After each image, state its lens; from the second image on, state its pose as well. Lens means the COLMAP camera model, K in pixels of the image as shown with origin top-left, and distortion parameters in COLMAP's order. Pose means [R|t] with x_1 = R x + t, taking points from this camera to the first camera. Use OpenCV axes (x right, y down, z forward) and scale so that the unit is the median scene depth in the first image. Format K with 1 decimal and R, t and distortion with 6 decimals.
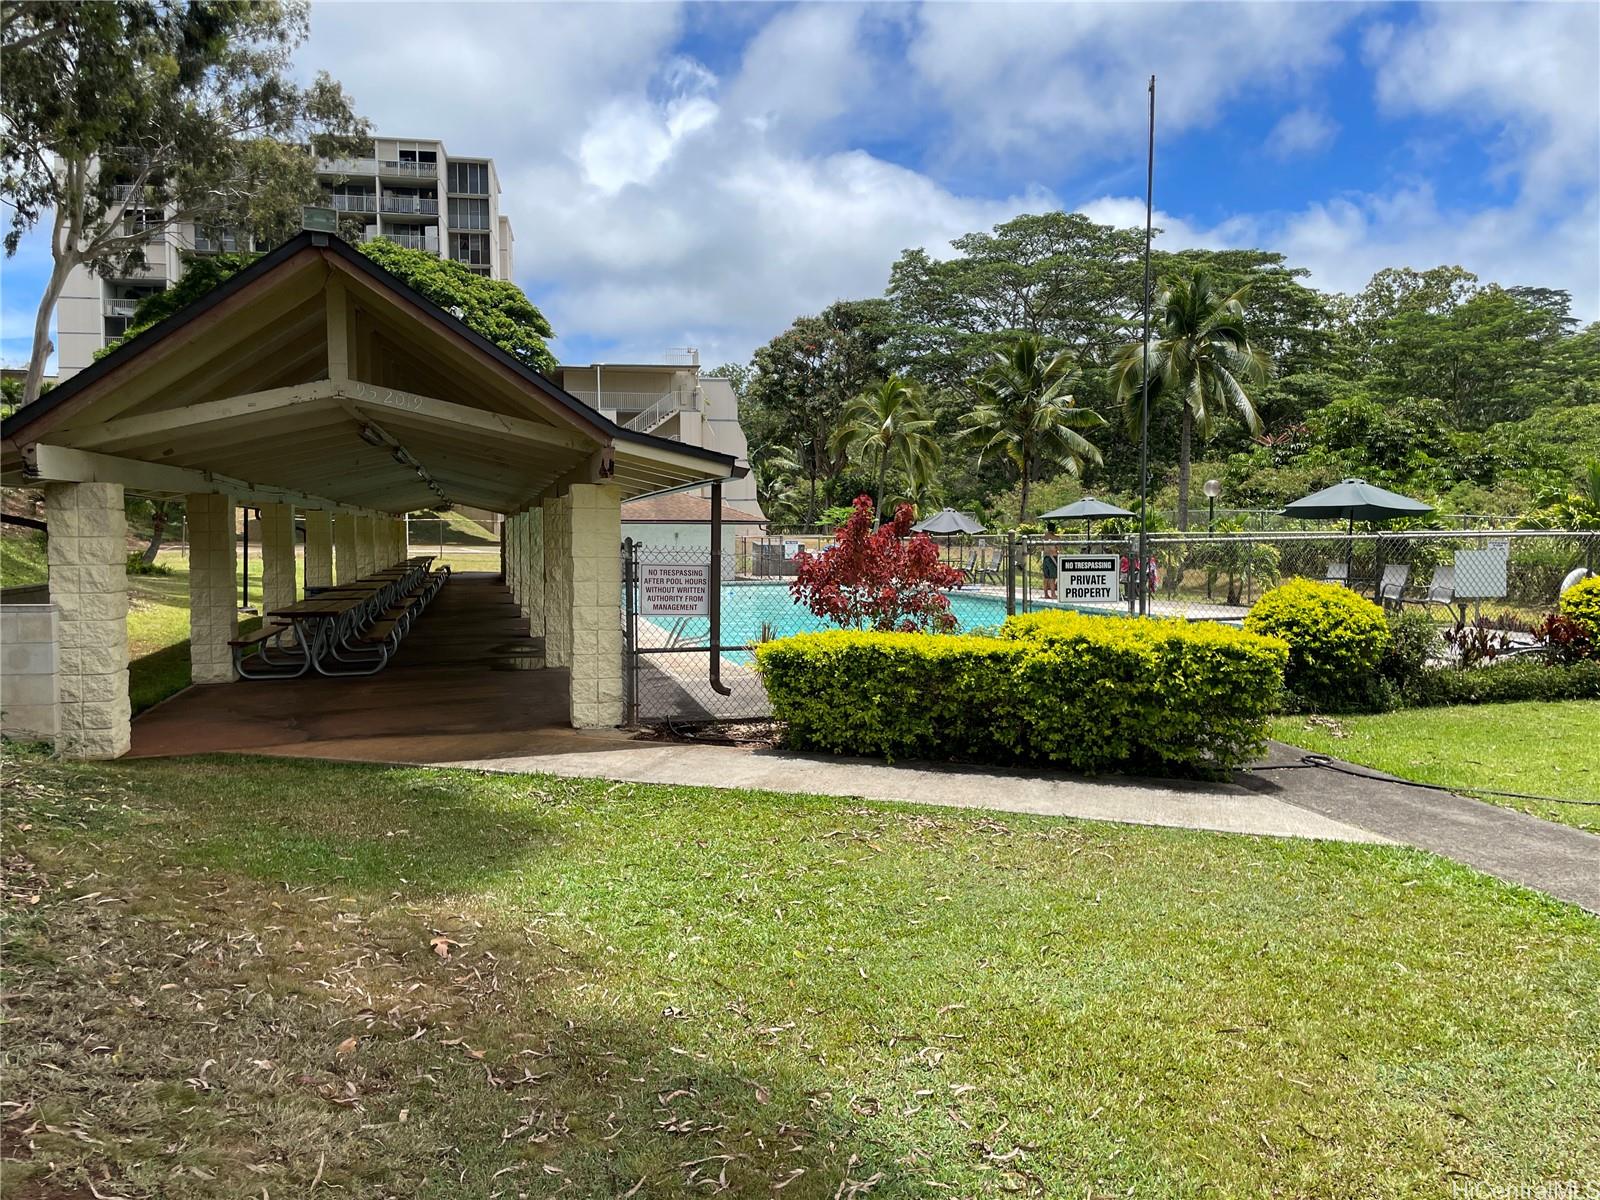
lens RADIAL K [[1220.3, 0, 800.0], [0, 1220.3, 600.0], [0, 0, 1]] dist [0.105549, -0.158234]
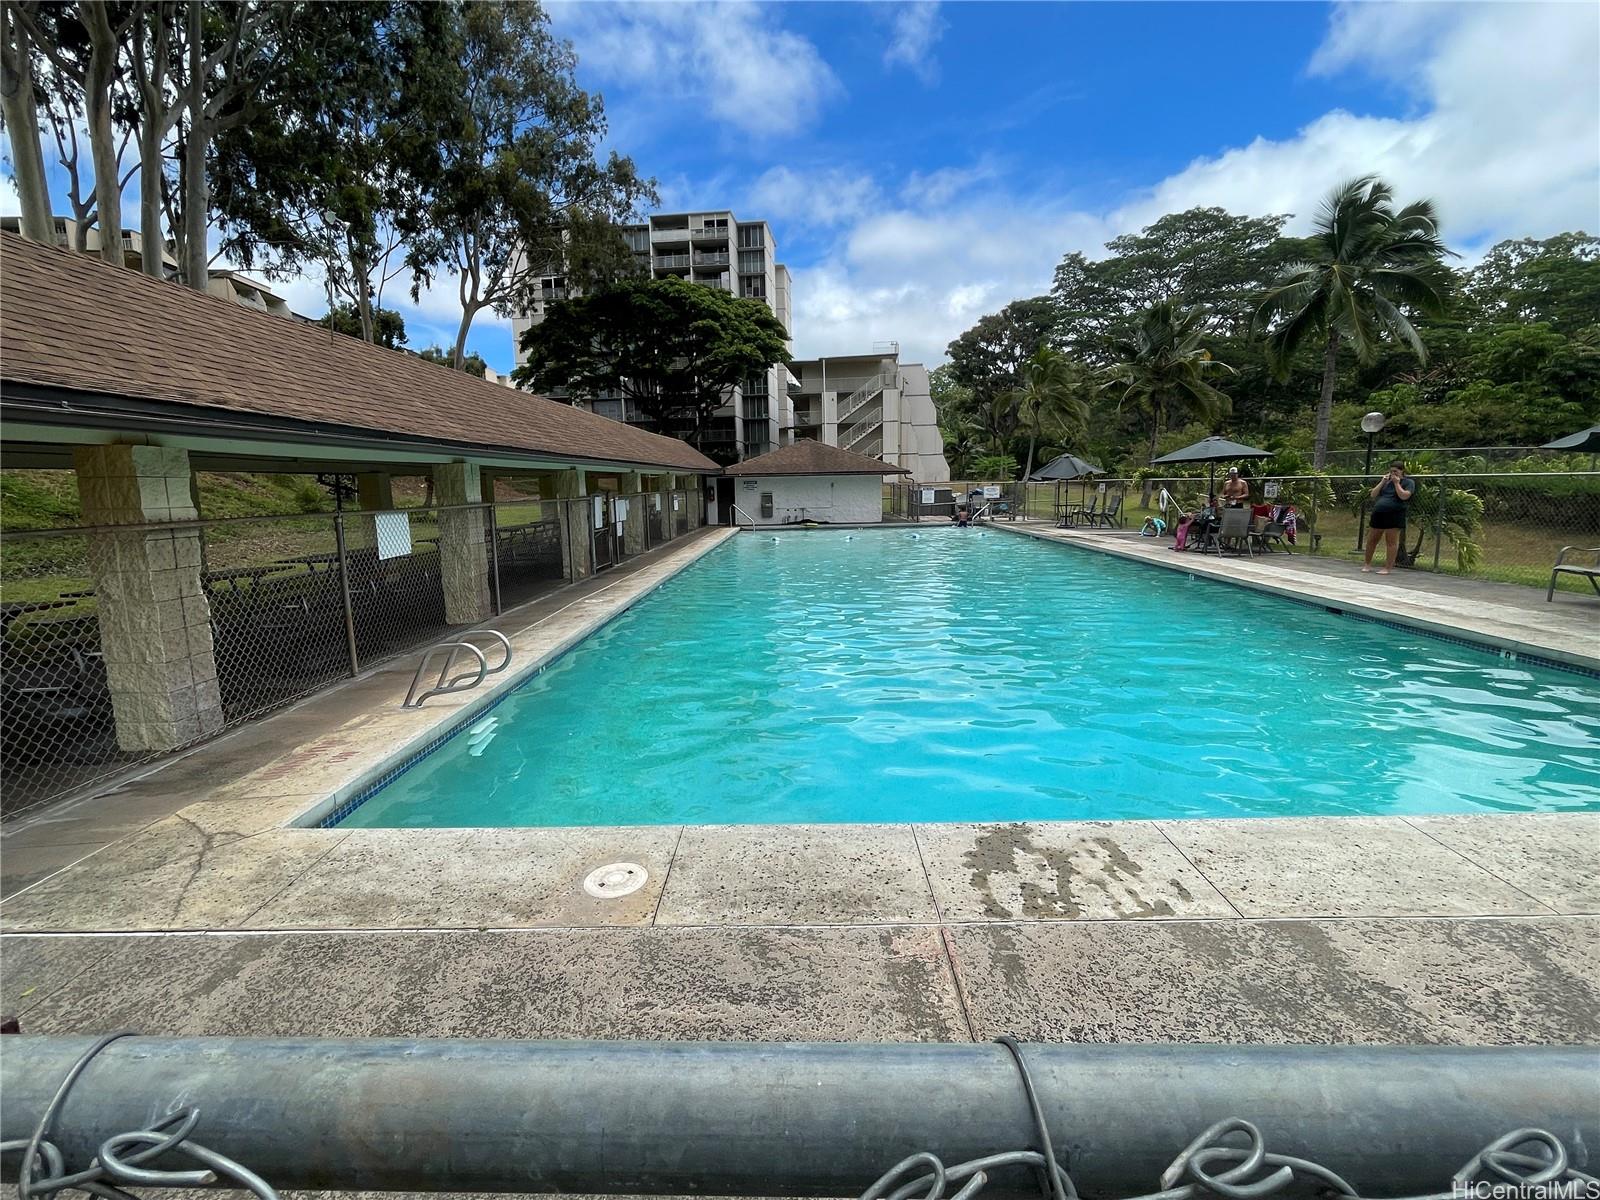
lens RADIAL K [[749.1, 0, 795.5], [0, 749.1, 600.0], [0, 0, 1]] dist [-0.001765, 0.009416]
pose [[0.963115, 0.023504, -0.268063, 0.030429], [0.005205, 0.994364, 0.105888, -0.008426], [0.269041, -0.103378, 0.957565, 0.131028]]
